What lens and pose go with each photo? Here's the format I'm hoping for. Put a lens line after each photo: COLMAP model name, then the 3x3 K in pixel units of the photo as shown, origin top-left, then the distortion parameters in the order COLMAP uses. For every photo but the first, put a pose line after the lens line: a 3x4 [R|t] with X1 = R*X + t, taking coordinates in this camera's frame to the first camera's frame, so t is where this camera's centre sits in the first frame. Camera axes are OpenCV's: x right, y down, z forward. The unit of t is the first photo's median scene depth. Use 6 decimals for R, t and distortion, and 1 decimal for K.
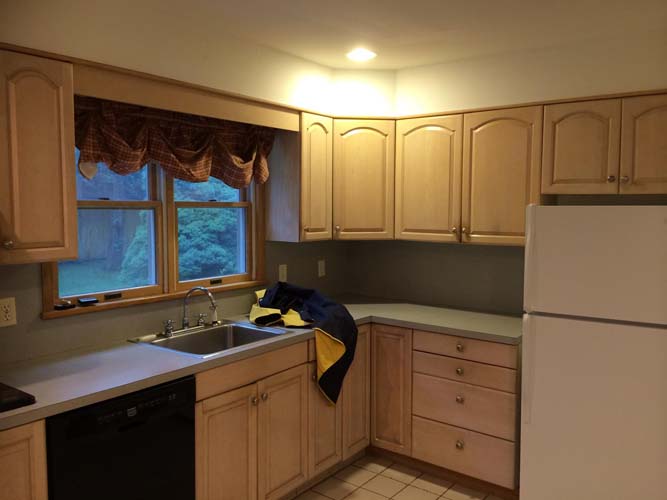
lens RADIAL K [[577.6, 0, 333.4], [0, 577.6, 251.5], [0, 0, 1]] dist [0.035968, -0.021928]
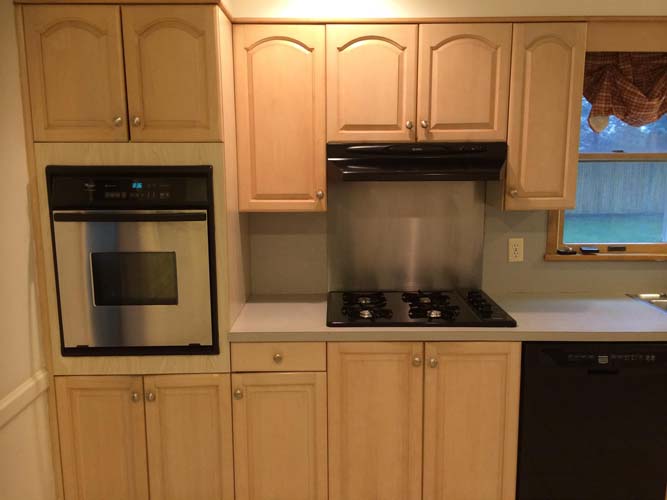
lens RADIAL K [[577.6, 0, 333.4], [0, 577.6, 249.5], [0, 0, 1]] dist [0.035968, -0.021928]
pose [[0.602166, 0.122318, -0.788945, 0.137010], [-0.059192, 0.992314, 0.108670, -0.002919], [0.796174, -0.018738, 0.604778, -0.007109]]
